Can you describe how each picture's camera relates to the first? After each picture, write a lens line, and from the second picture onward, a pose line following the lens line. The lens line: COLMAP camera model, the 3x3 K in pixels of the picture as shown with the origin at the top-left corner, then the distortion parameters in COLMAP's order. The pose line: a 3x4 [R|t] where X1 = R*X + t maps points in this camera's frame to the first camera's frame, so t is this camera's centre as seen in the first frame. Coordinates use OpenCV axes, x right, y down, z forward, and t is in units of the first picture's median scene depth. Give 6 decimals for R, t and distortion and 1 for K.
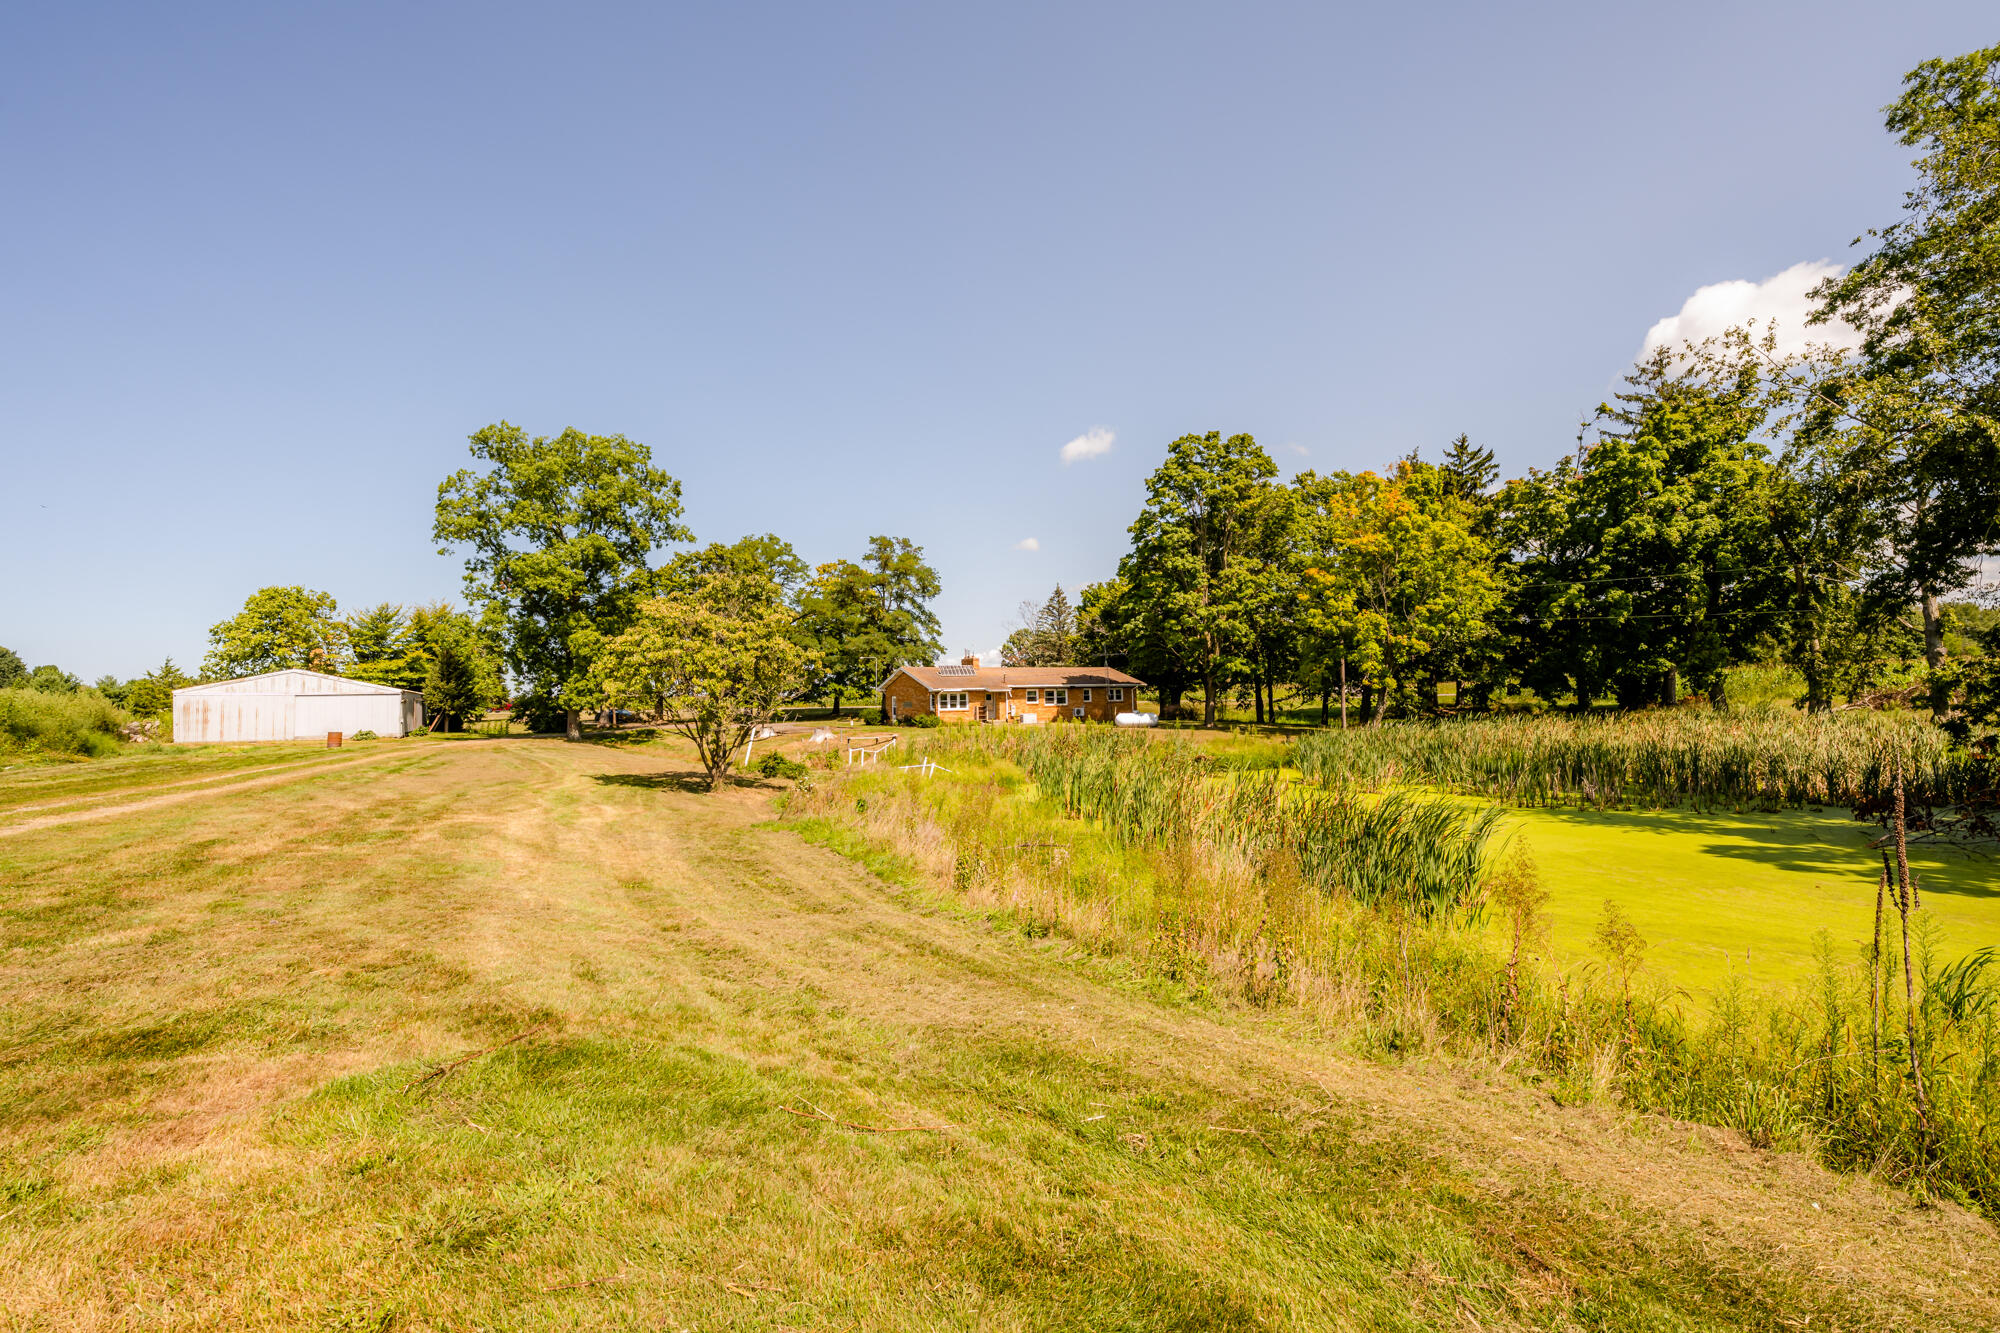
lens RADIAL K [[825.5, 0, 998.6], [0, 825.5, 665.3], [0, 0, 1]] dist [0.010064, 0.000063]
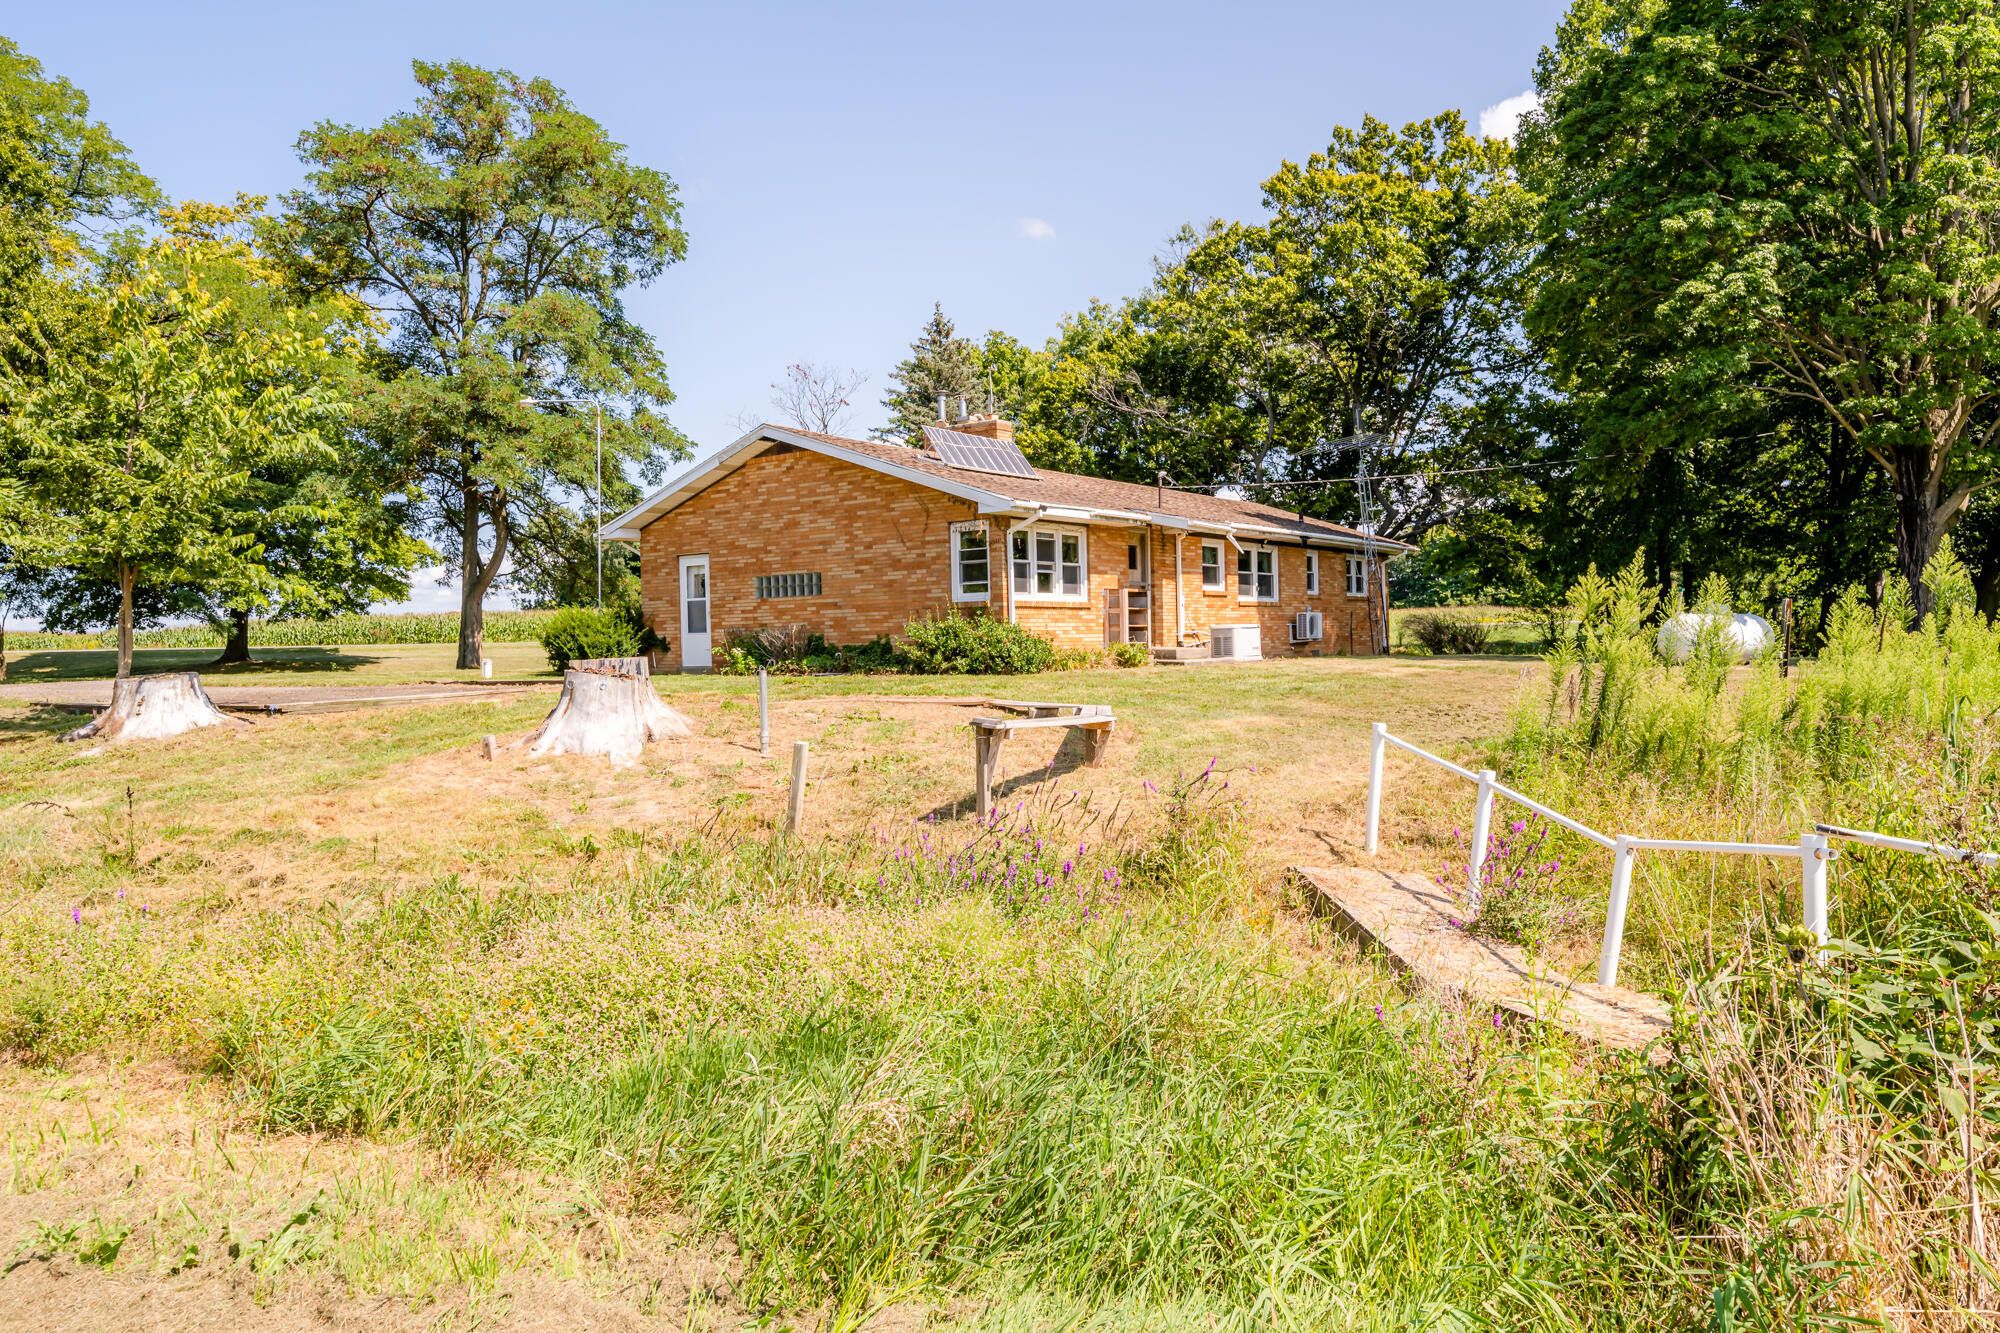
lens RADIAL K [[1415.0, 0, 1002.5], [0, 1415.0, 673.3], [0, 0, 1]] dist [0.003981, -0.001170]
pose [[0.923556, -0.003956, 0.383444, -0.206556], [-0.015228, 0.998780, 0.046984, 0.051559], [-0.383162, -0.049231, 0.922368, 0.572648]]
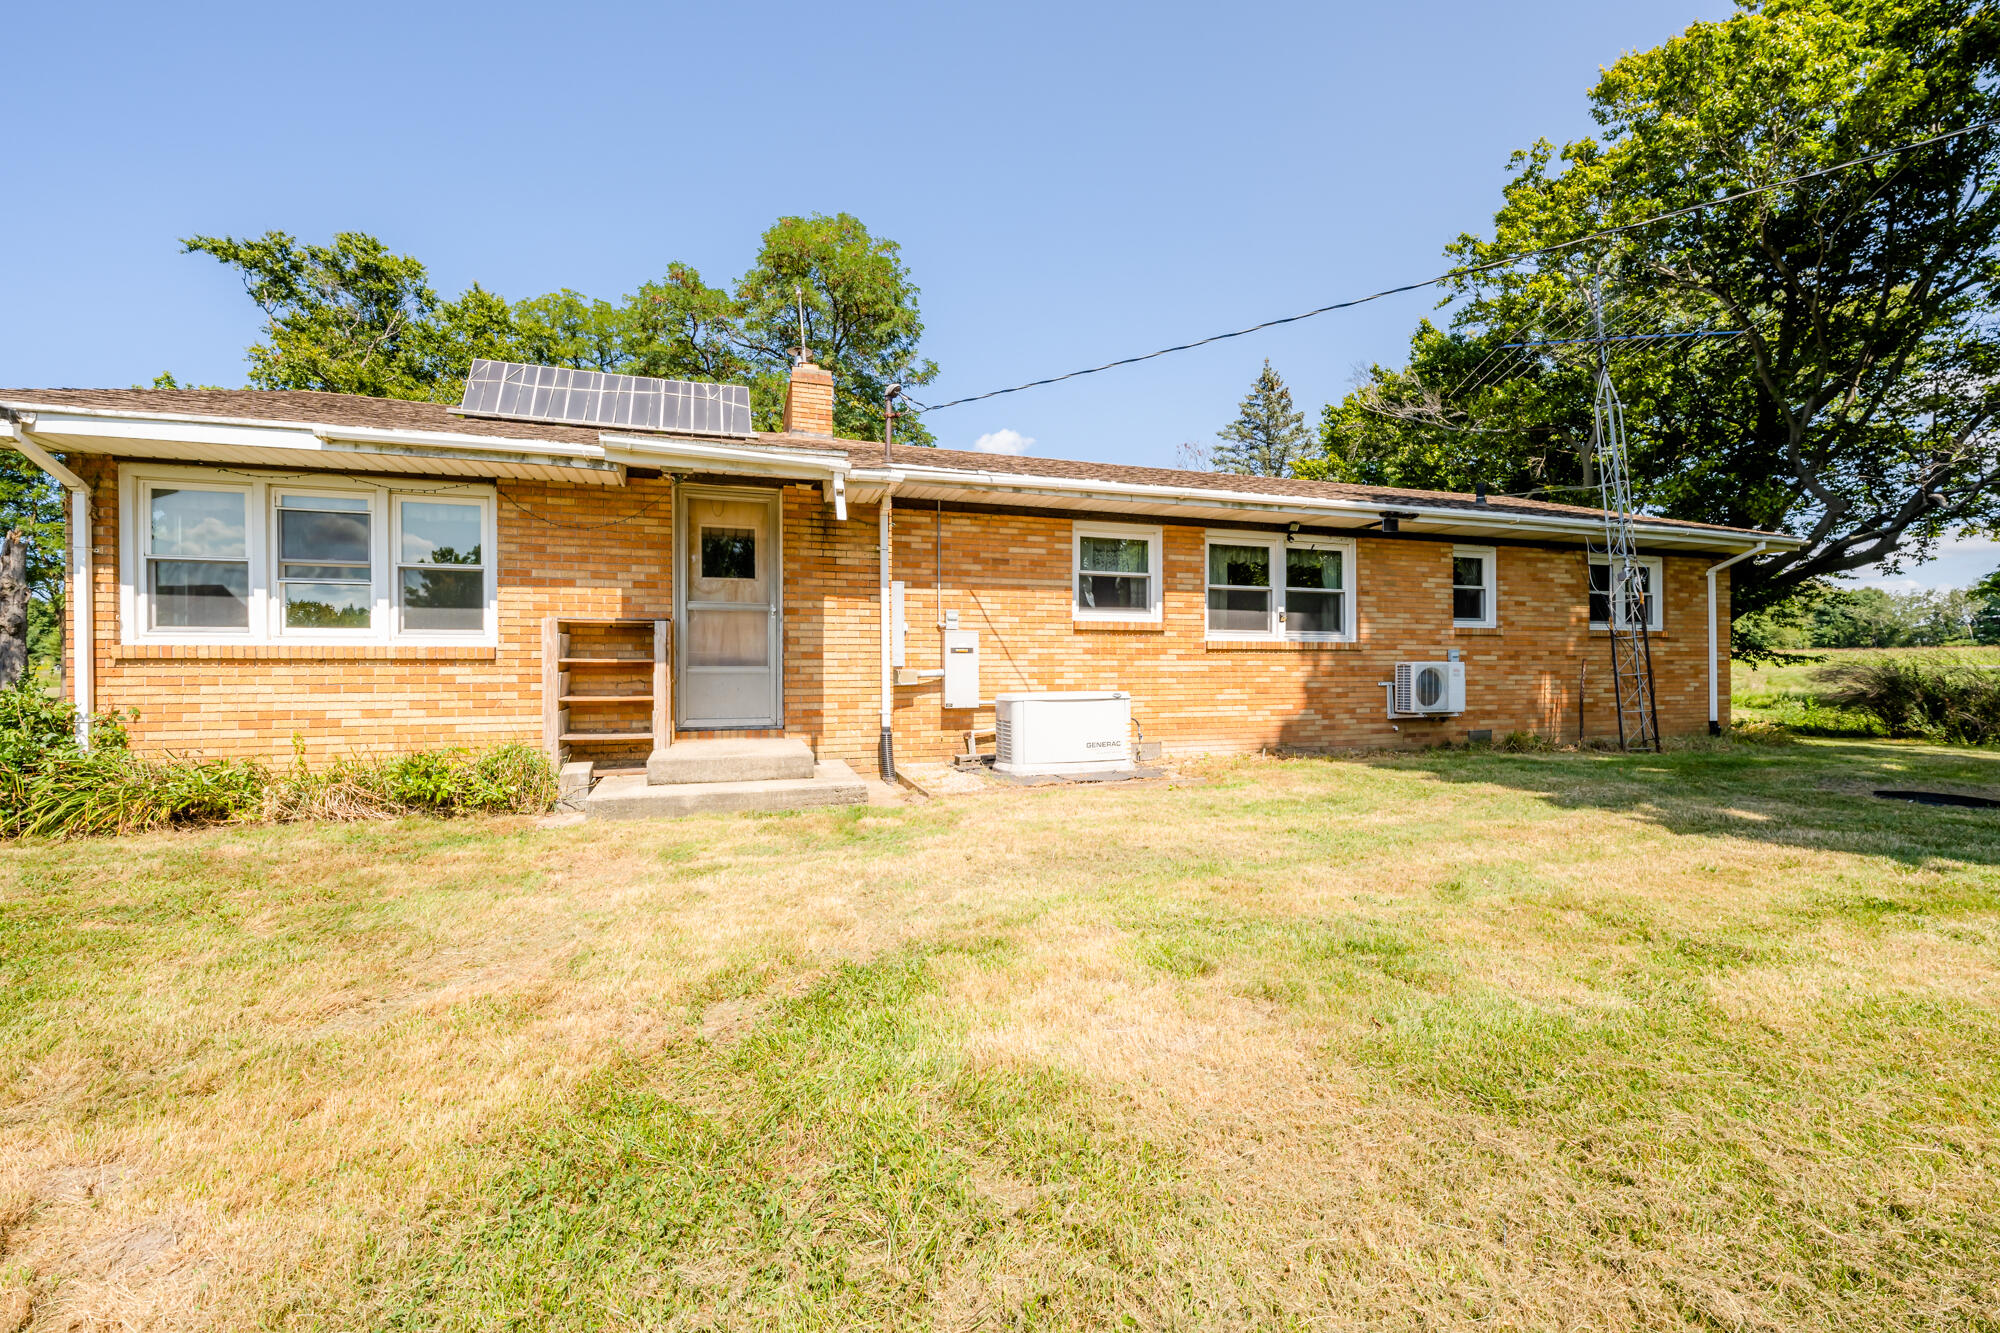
lens RADIAL K [[825.5, 0, 1007.8], [0, 825.5, 663.8], [0, 0, 1]] dist [0.010064, 0.000063]
pose [[0.977912, 0.017280, -0.208302, 0.051666], [-0.010118, 0.999322, 0.035397, 0.047515], [0.208772, -0.032508, 0.977424, 0.838538]]
